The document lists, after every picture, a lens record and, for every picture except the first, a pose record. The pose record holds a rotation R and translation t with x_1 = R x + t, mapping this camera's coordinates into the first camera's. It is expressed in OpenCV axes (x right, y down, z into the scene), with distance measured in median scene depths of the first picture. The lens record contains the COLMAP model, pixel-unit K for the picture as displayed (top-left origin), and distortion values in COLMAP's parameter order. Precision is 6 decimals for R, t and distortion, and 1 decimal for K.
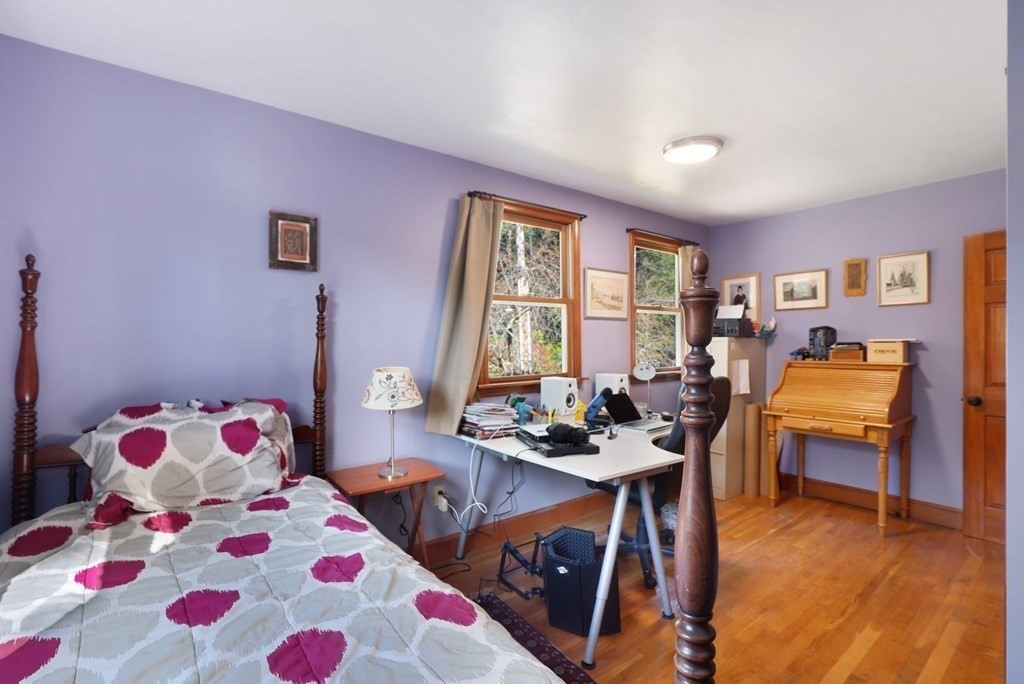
lens RADIAL K [[468.8, 0, 512.5], [0, 468.8, 339.3], [0, 0, 1]] dist [-0.007439, 0.000964]
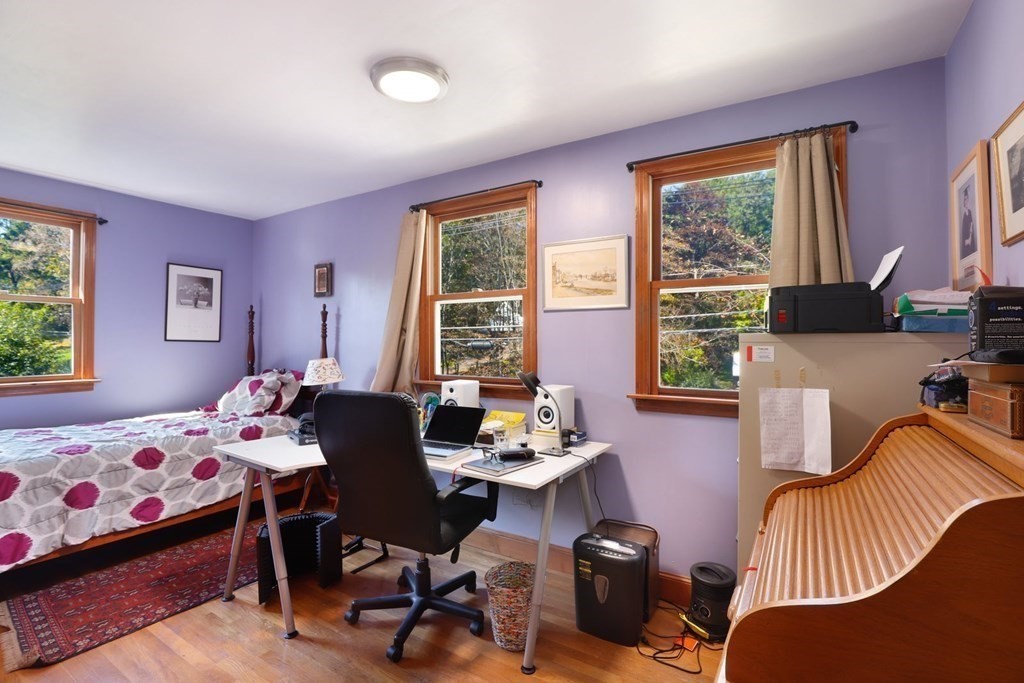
lens RADIAL K [[468.8, 0, 511.5], [0, 468.8, 337.7], [0, 0, 1]] dist [-0.007439, 0.000964]
pose [[0.336779, -0.003204, -0.941578, 0.857409], [-0.001787, 0.999990, -0.004042, 0.002235], [0.941582, 0.003044, 0.336770, 0.688555]]
